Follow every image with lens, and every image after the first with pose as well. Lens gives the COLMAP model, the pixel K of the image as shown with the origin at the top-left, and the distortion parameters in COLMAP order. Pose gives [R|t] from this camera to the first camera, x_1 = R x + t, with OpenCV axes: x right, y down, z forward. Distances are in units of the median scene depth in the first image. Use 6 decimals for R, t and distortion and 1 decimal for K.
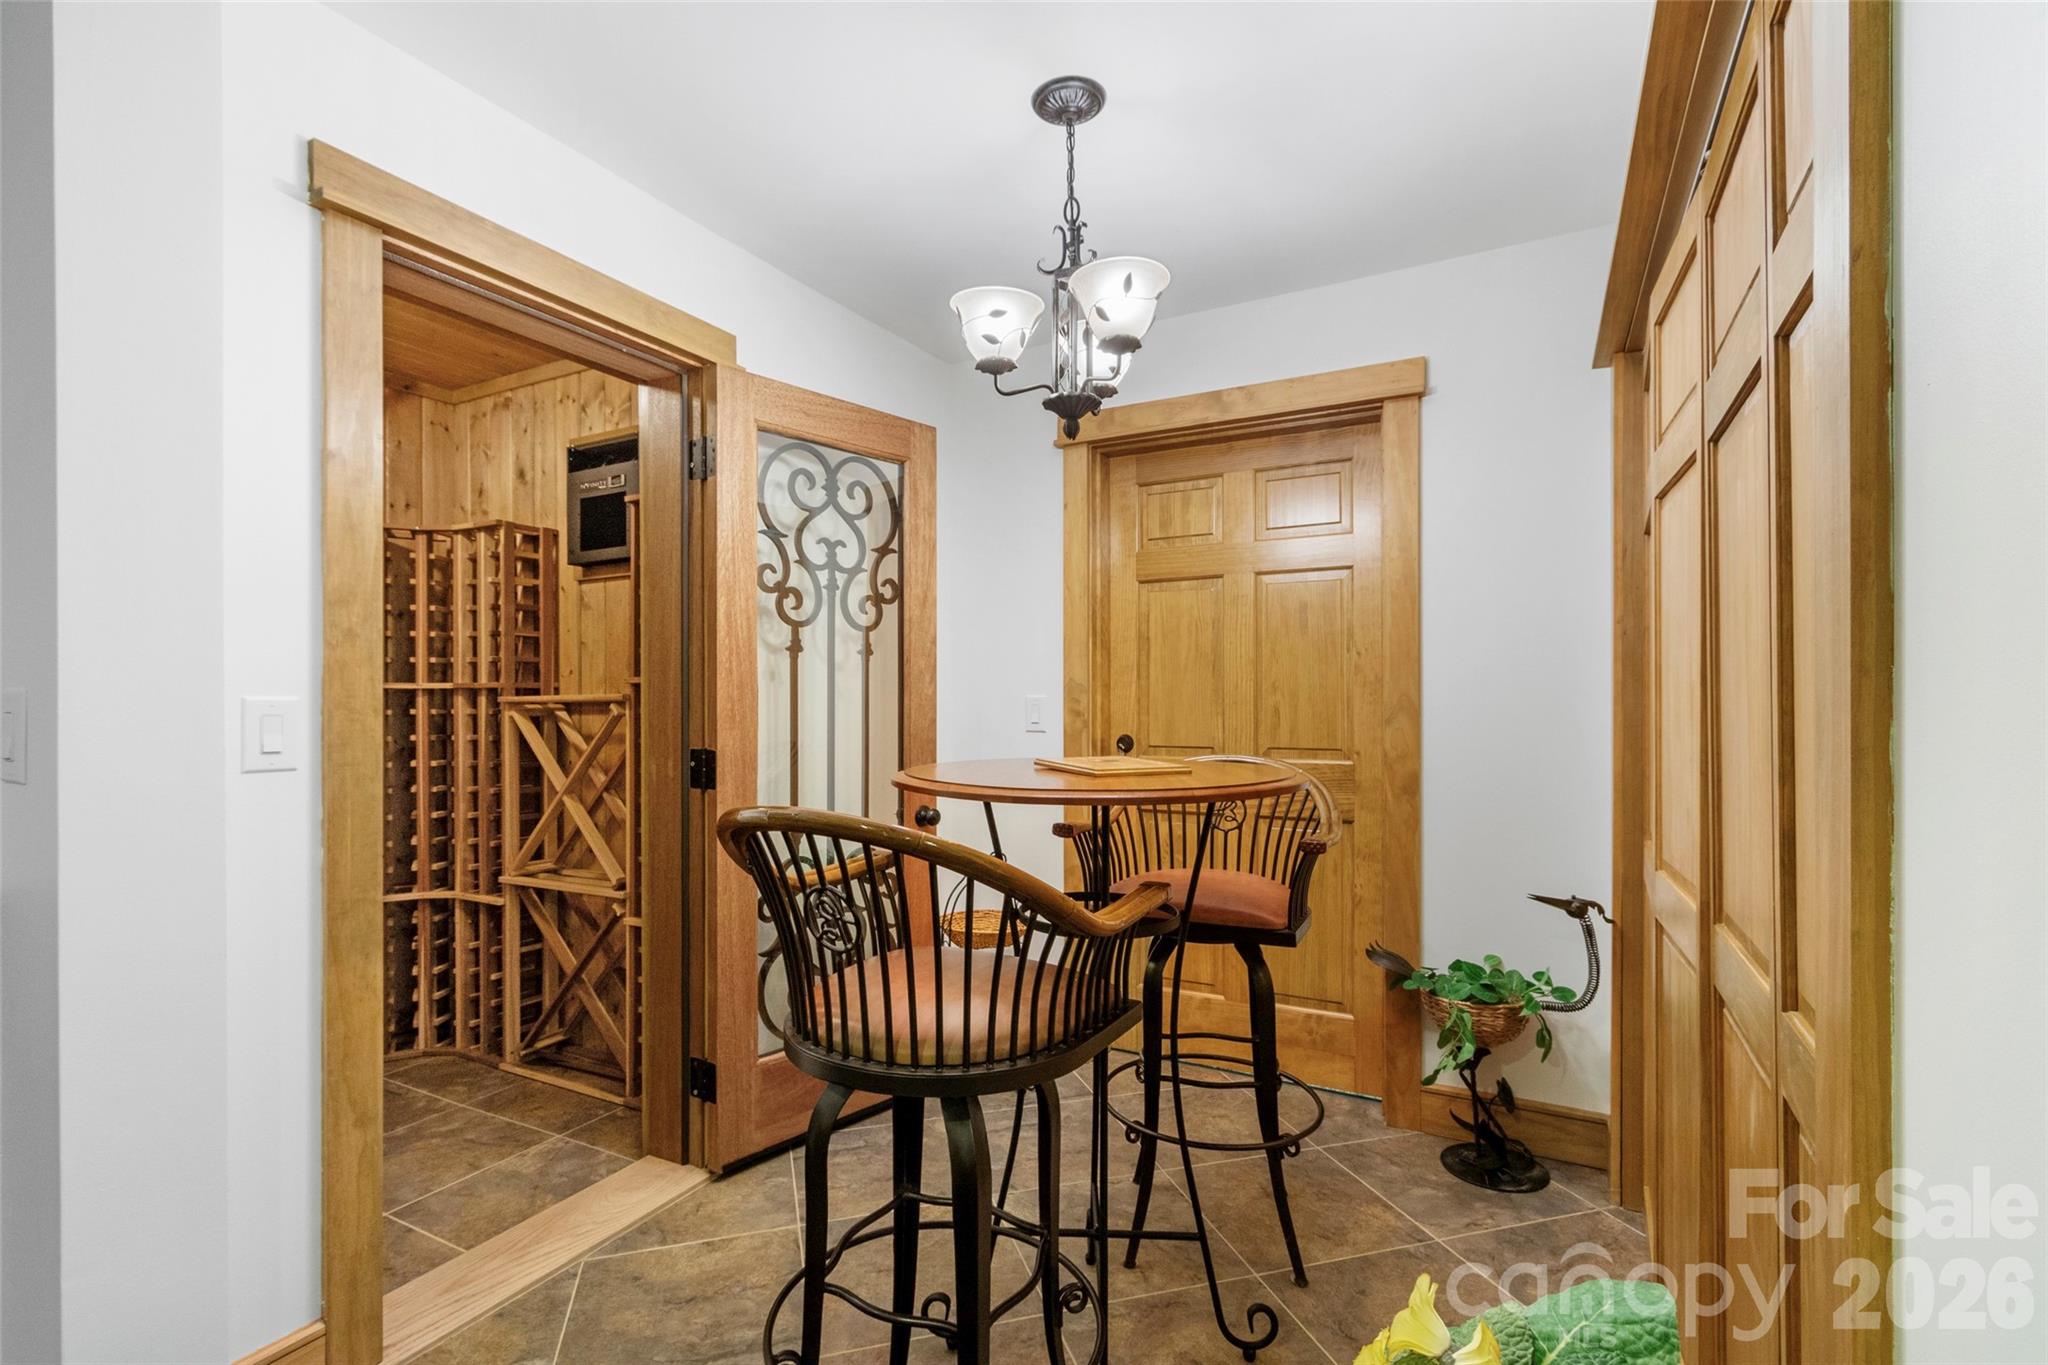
lens RADIAL K [[932.6, 0, 1018.7], [0, 932.6, 704.4], [0, 0, 1]] dist [0.003764, 0.000617]
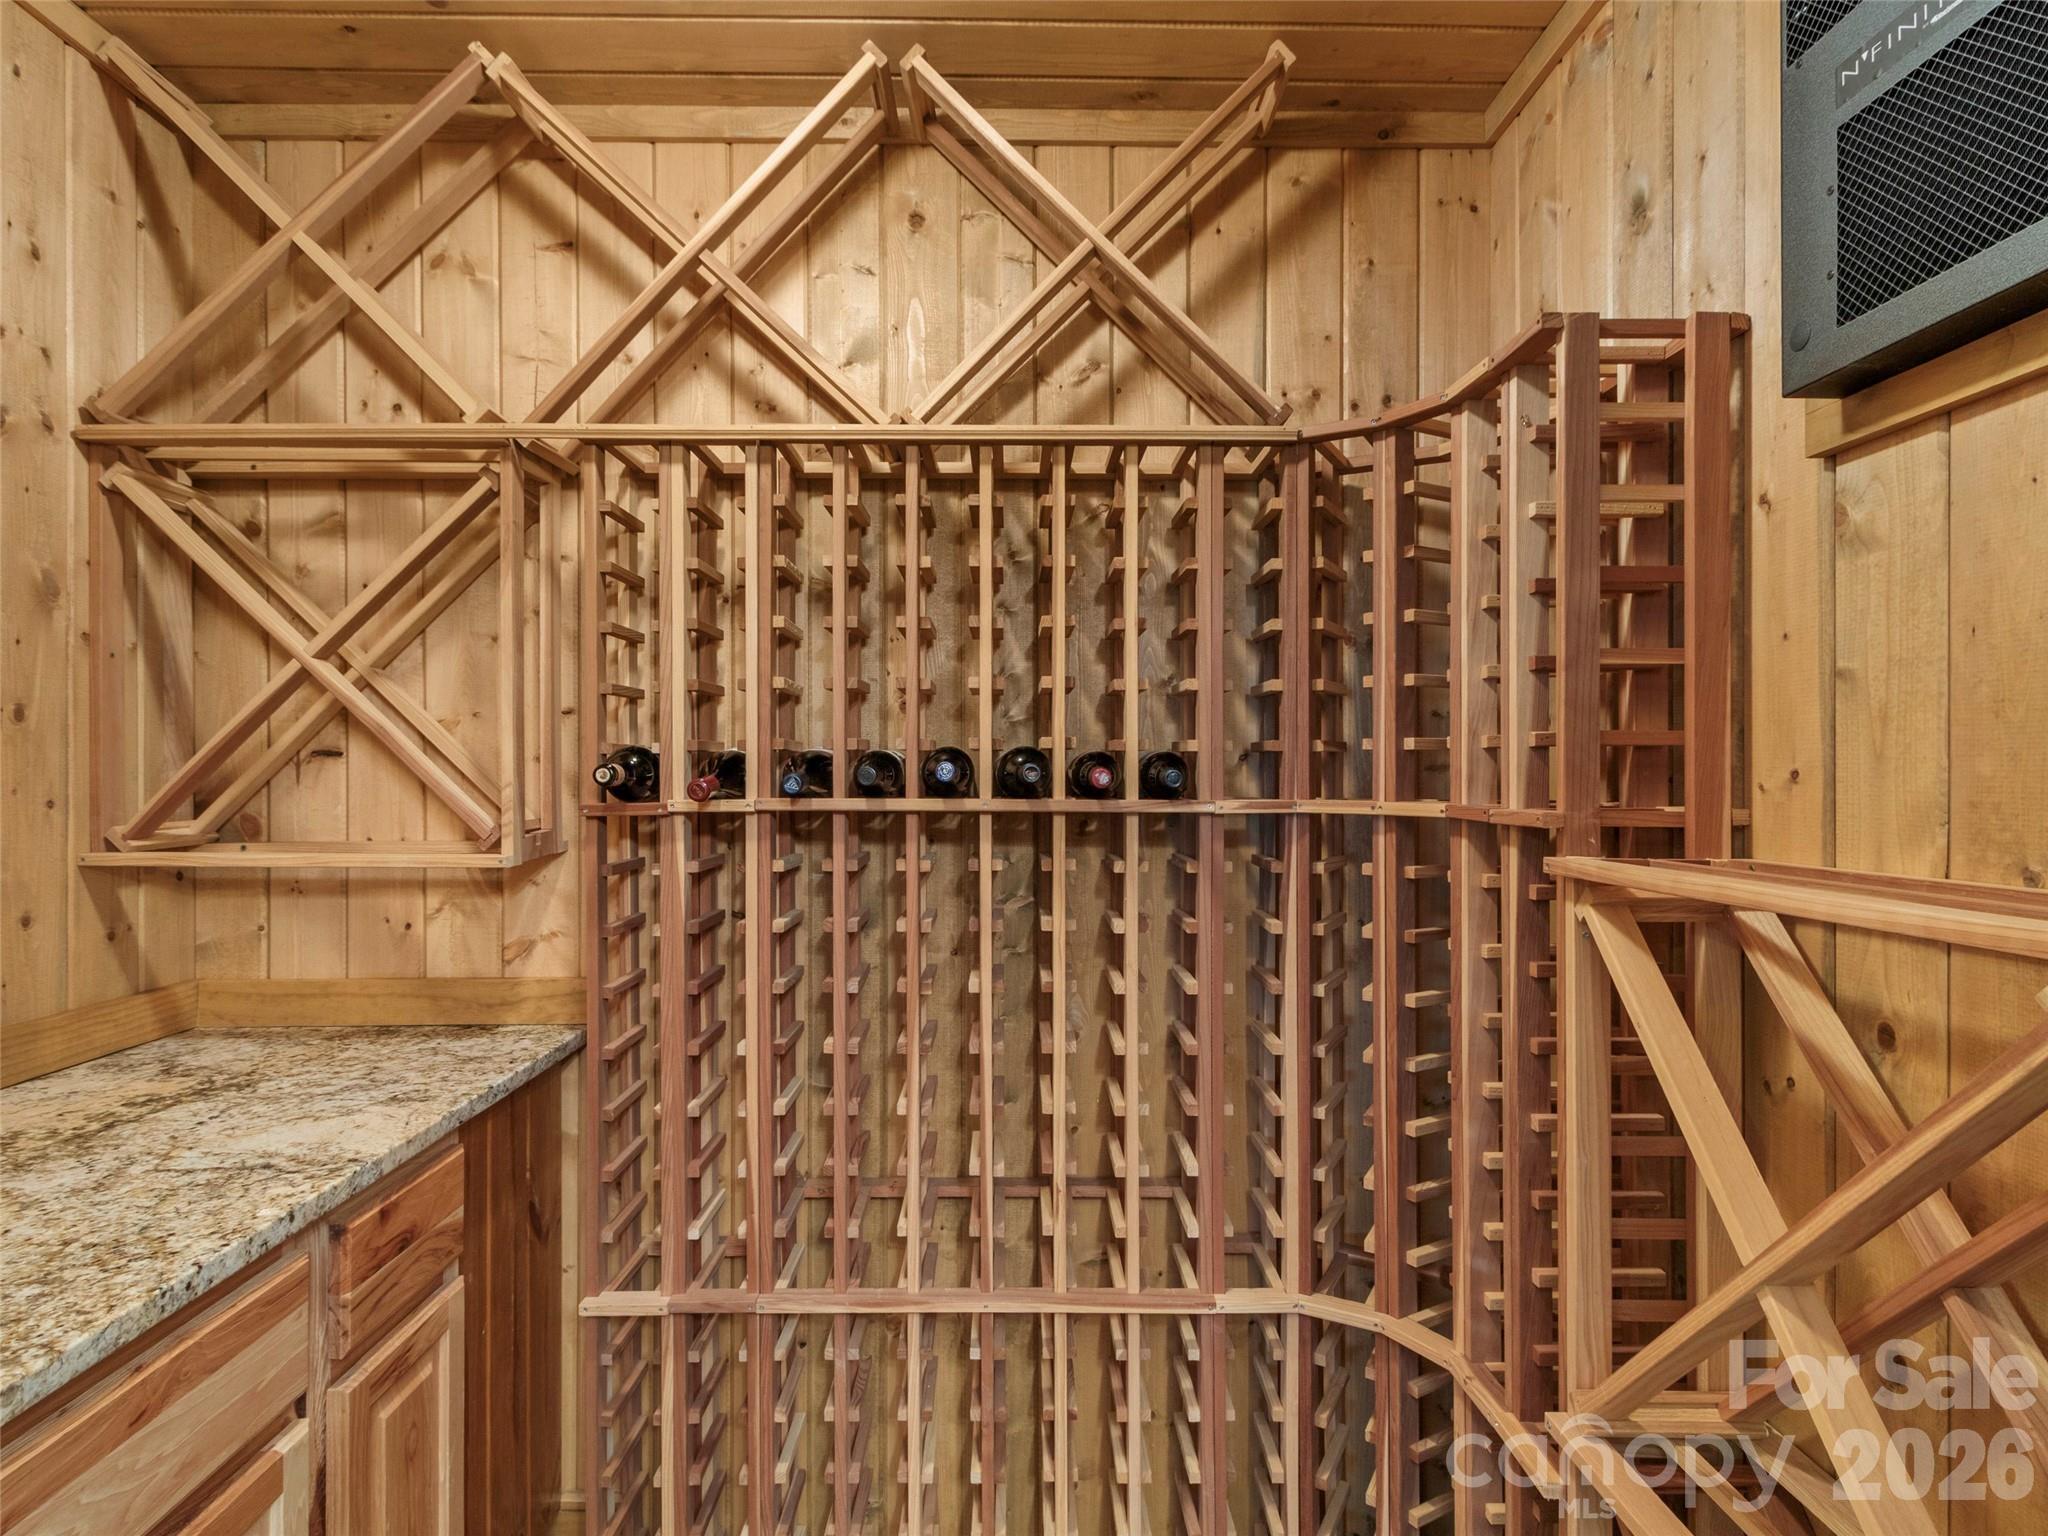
lens RADIAL K [[1059.6, 0, 1020.9], [0, 1059.6, 780.2], [0, 0, 1]] dist [0.003453, -0.000503]
pose [[0.489085, 0.010897, -0.872168, -0.312104], [0.008673, 0.999812, 0.017355, -0.041462], [0.872193, -0.016053, 0.488898, 0.634170]]
